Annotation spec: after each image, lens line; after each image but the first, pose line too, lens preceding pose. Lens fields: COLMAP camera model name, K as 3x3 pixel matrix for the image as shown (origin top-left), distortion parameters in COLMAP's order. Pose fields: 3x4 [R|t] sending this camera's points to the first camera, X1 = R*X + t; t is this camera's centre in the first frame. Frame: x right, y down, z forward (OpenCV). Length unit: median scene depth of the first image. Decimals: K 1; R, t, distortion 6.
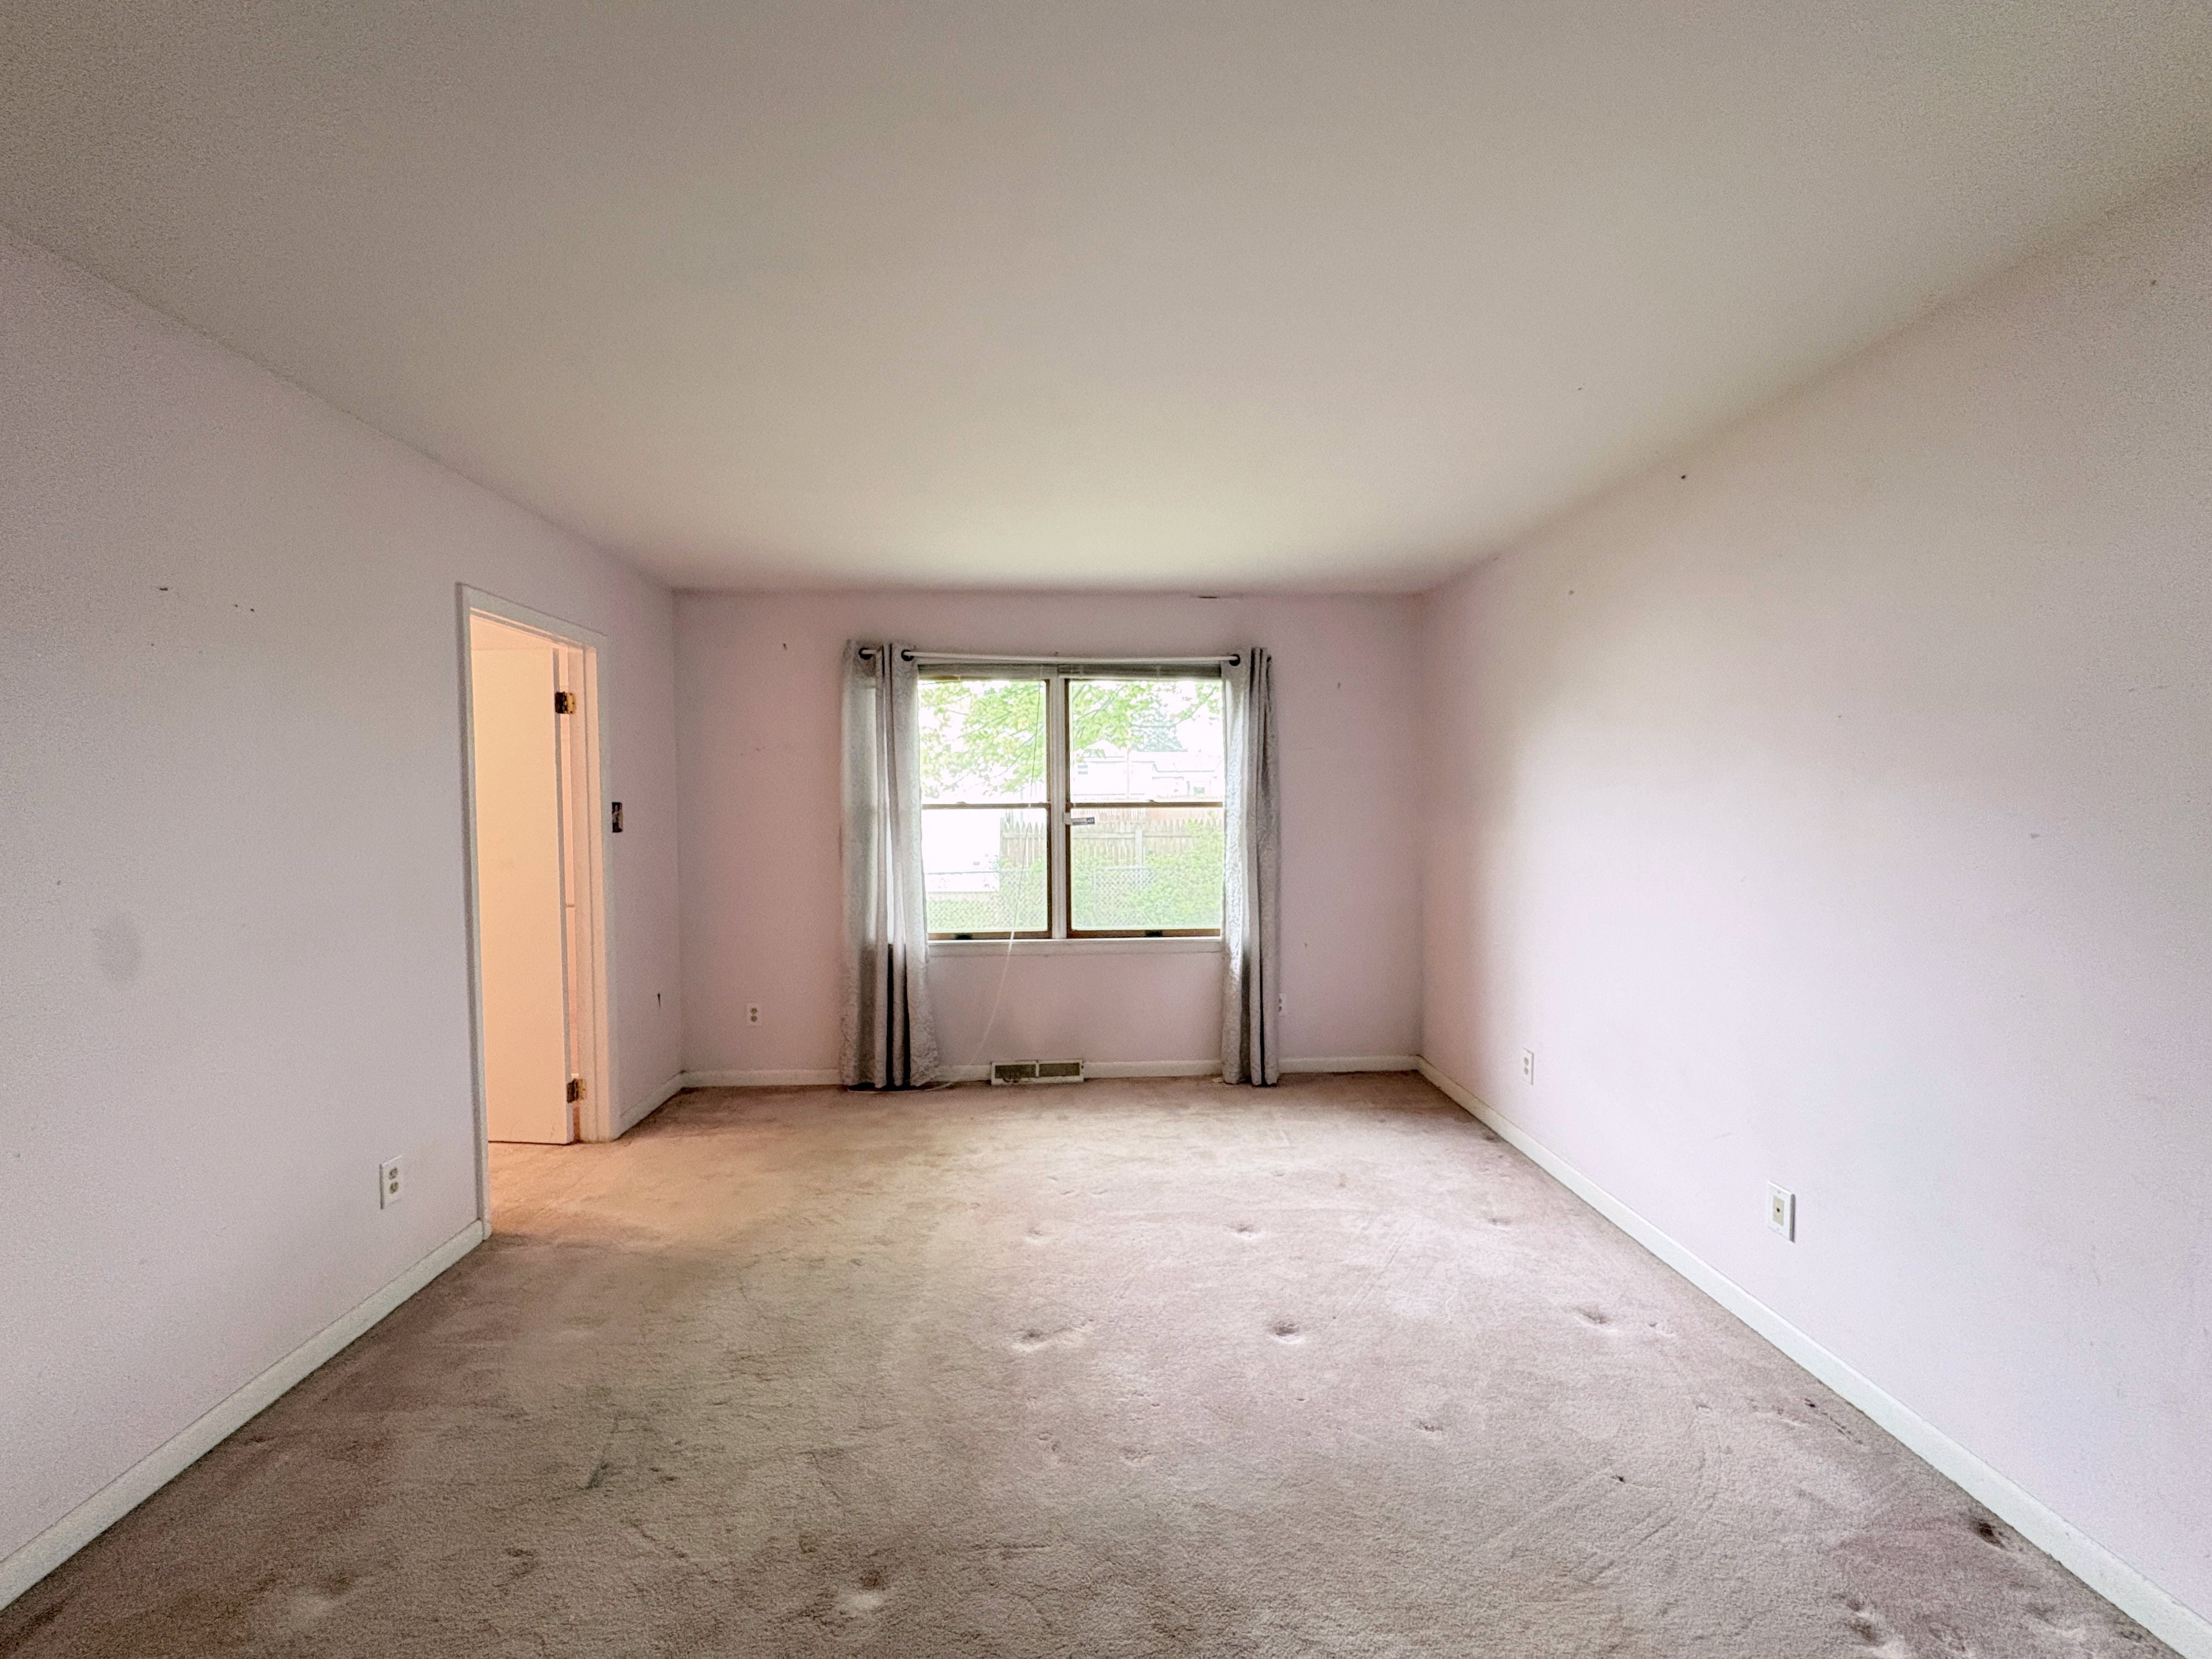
lens RADIAL K [[895.8, 0, 1113.0], [0, 895.8, 831.5], [0, 0, 1]] dist [0.000780, 0.000096]
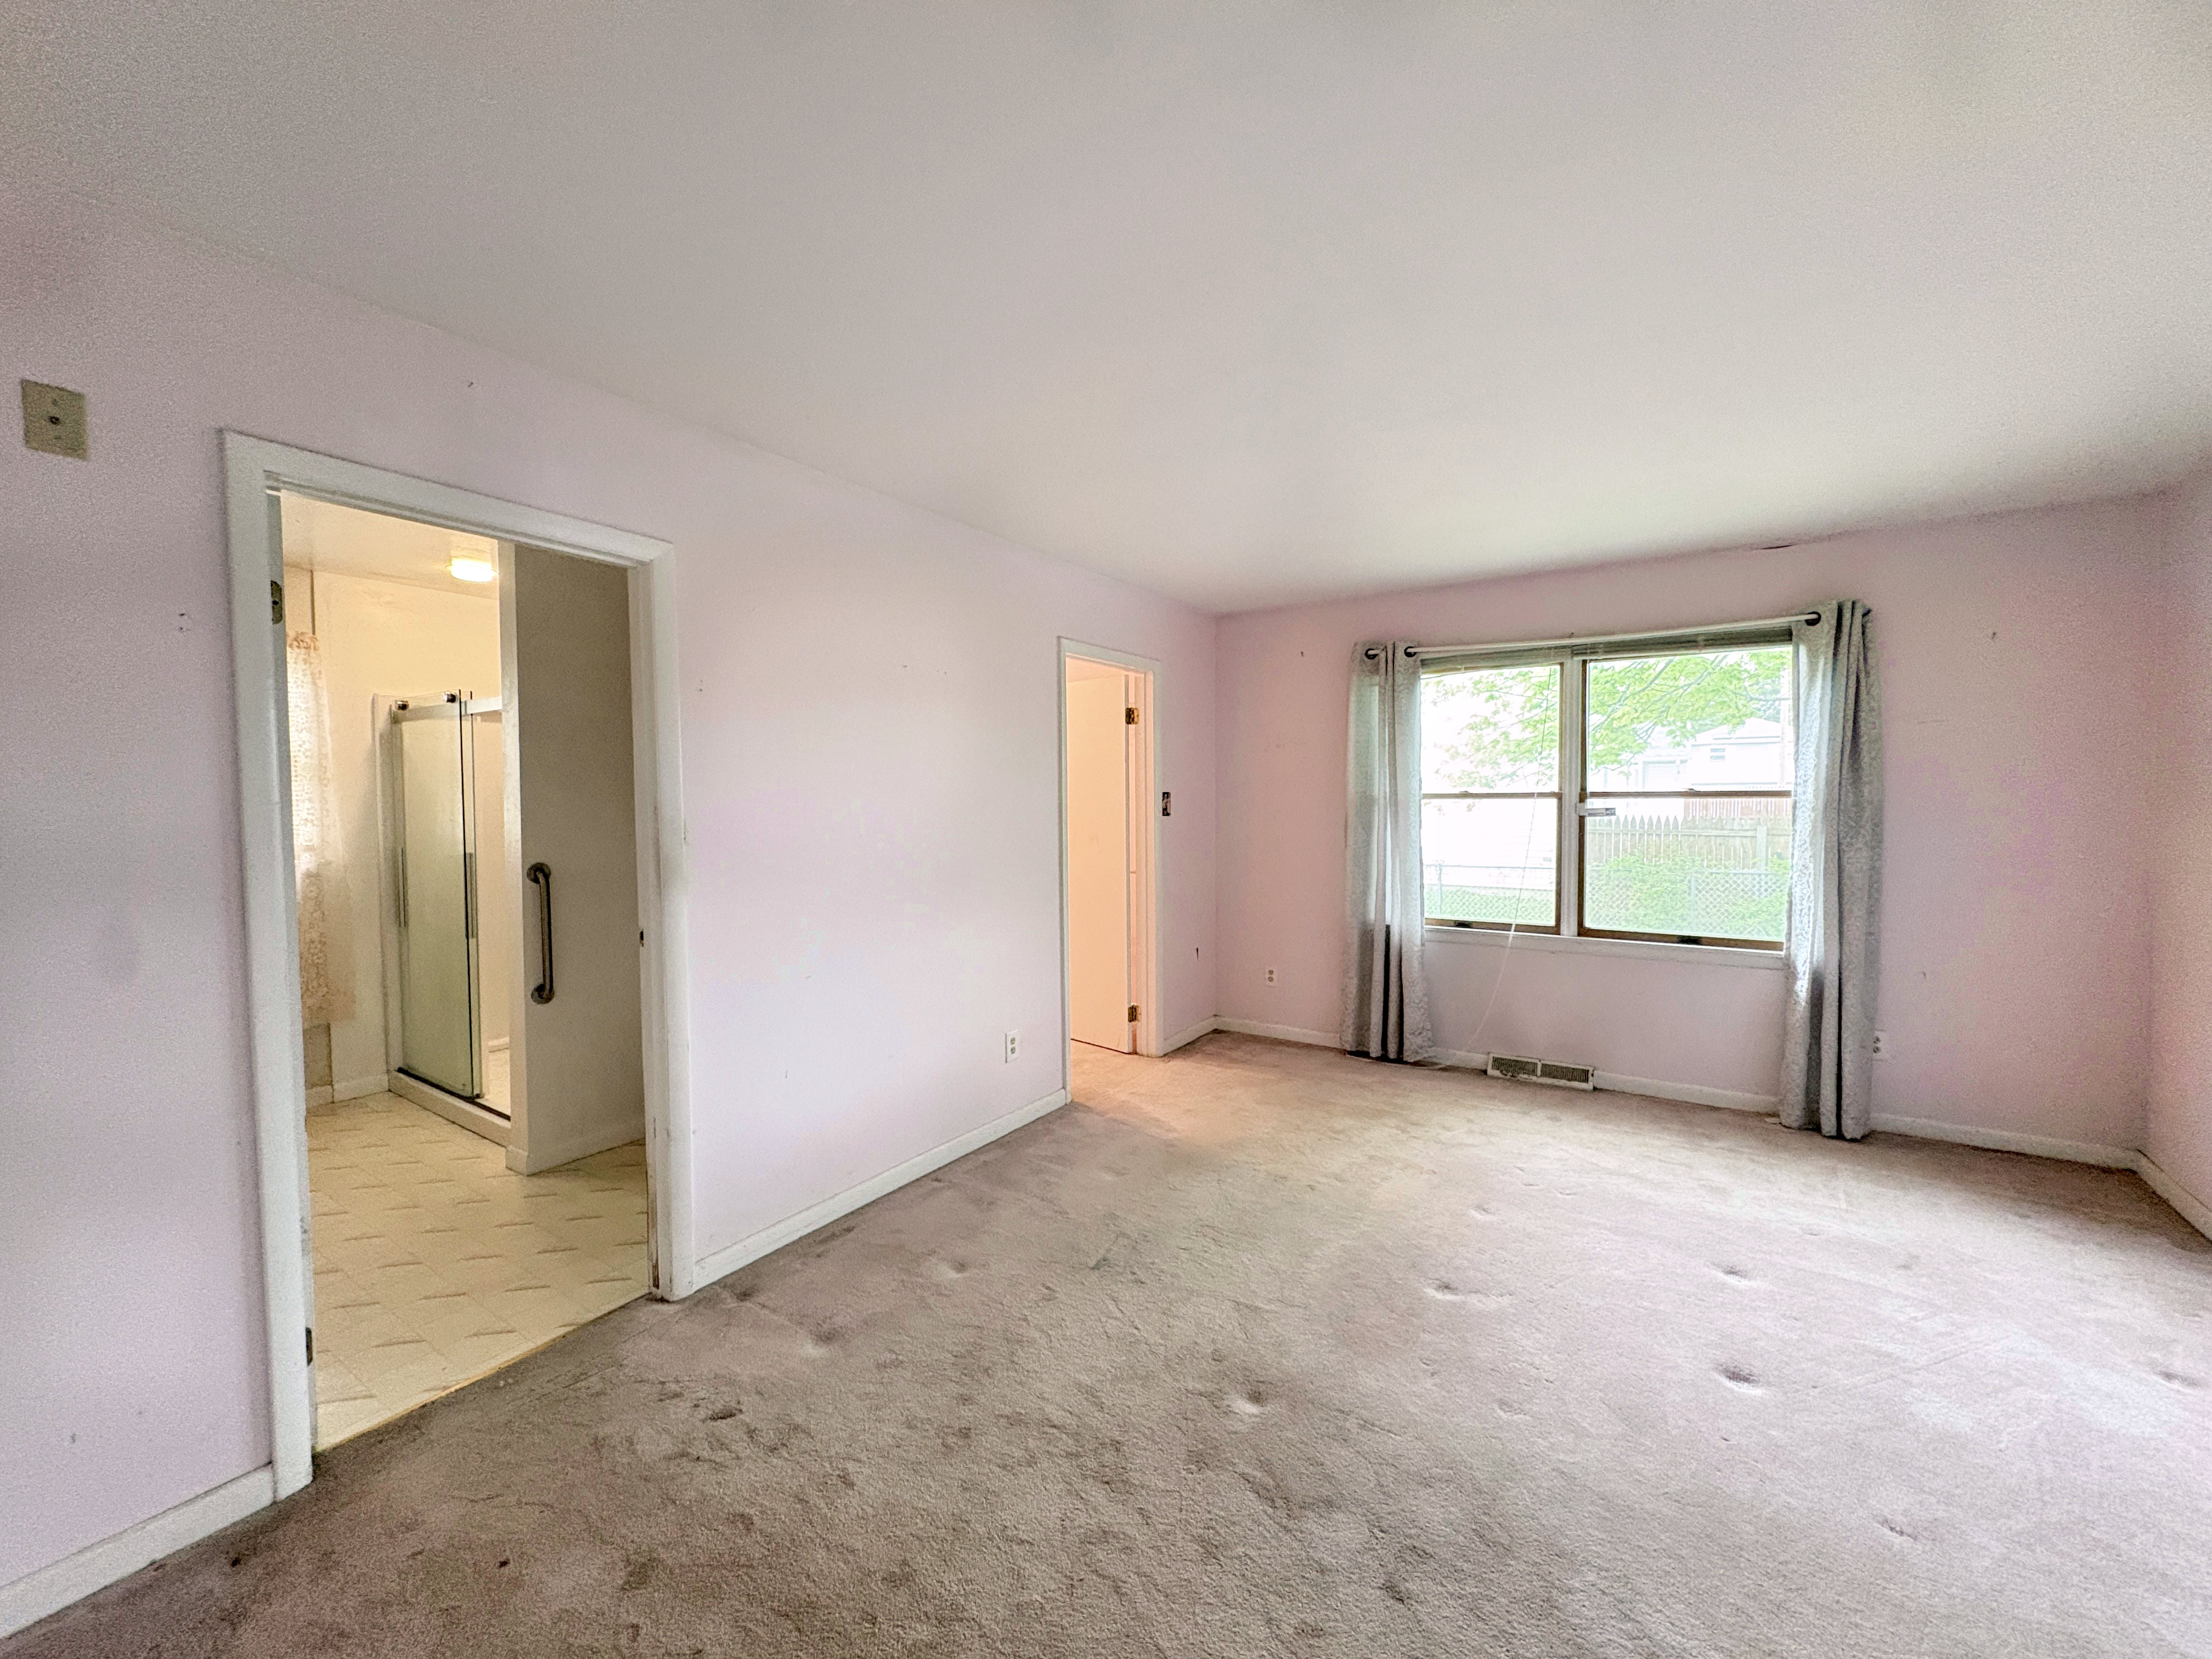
lens RADIAL K [[911.0, 0, 1100.5], [0, 911.0, 830.0], [0, 0, 1]] dist [0.000291, 0.000422]
pose [[0.796205, 0.023718, -0.604562, 0.151842], [-0.018944, 0.999719, 0.014273, 0.004306], [0.604731, 0.000089, 0.796430, -0.081264]]
